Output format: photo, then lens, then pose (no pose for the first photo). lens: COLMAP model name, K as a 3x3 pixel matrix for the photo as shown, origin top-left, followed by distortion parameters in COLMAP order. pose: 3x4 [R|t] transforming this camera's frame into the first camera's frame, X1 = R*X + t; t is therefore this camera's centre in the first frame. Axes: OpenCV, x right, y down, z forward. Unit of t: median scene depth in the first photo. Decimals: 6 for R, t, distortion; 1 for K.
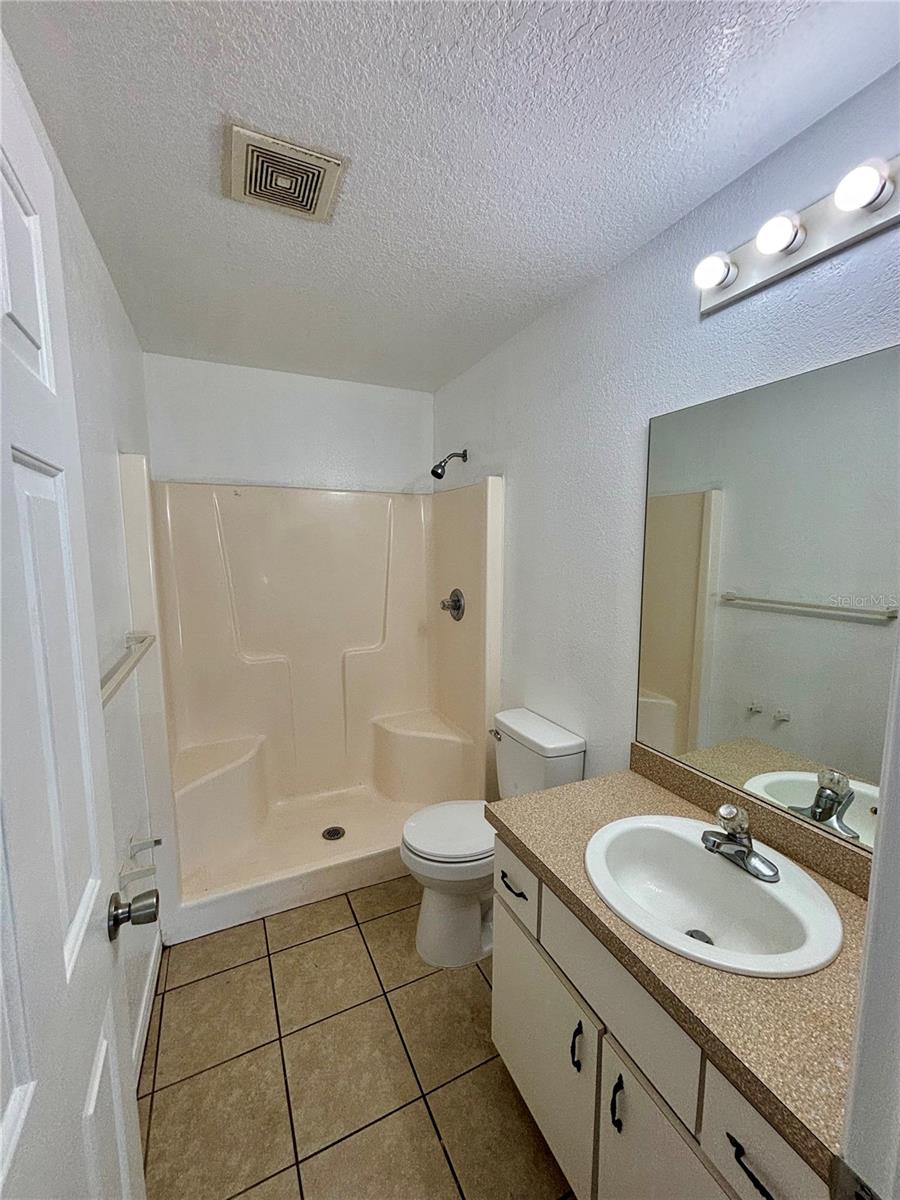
lens RADIAL K [[483.0, 0, 450.0], [0, 483.0, 600.0], [0, 0, 1]] dist [-0.001023, -0.000607]
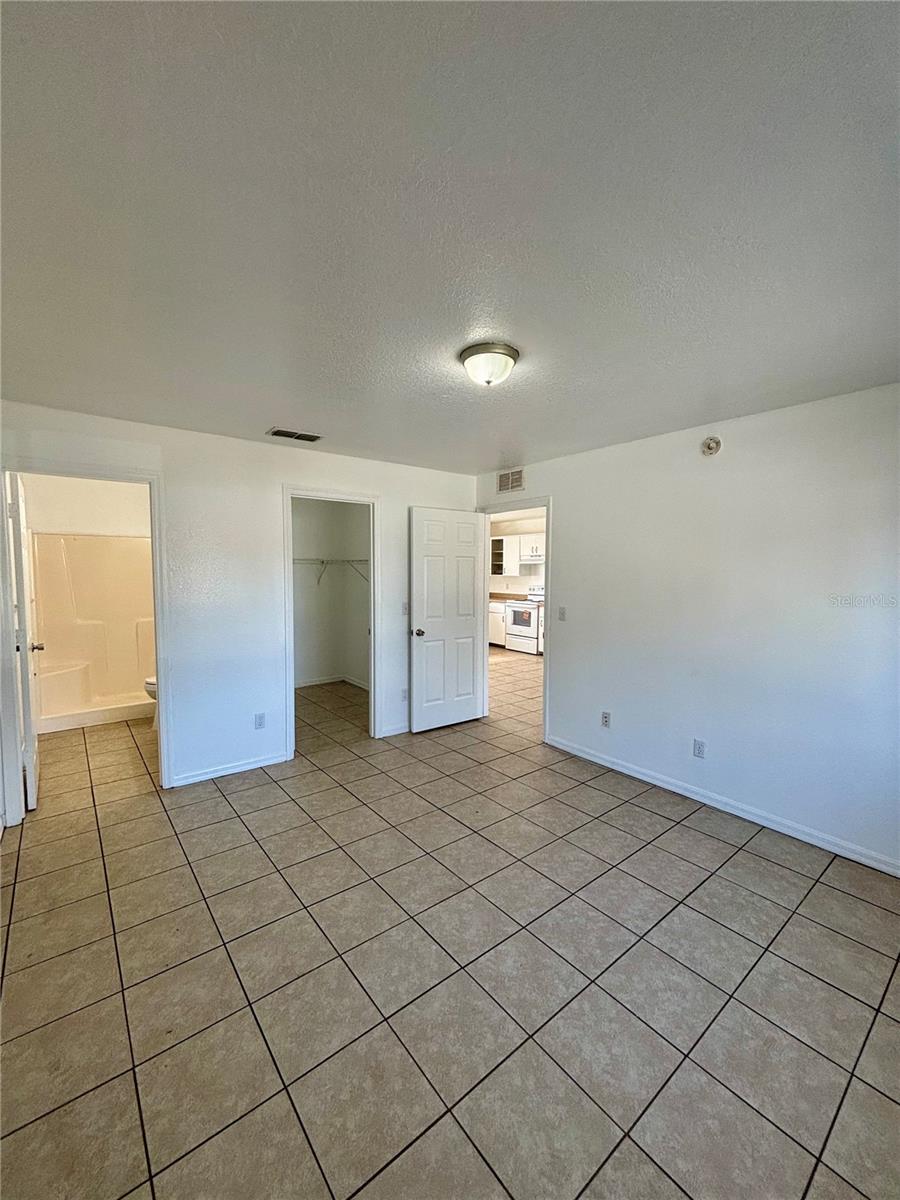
lens RADIAL K [[483.0, 0, 450.0], [0, 483.0, 600.0], [0, 0, 1]] dist [-0.001023, -0.000607]
pose [[0.975882, -0.007916, 0.218155, 0.182482], [0.017302, 0.999003, -0.041150, 0.039658], [-0.217612, 0.043932, 0.975046, -0.365462]]
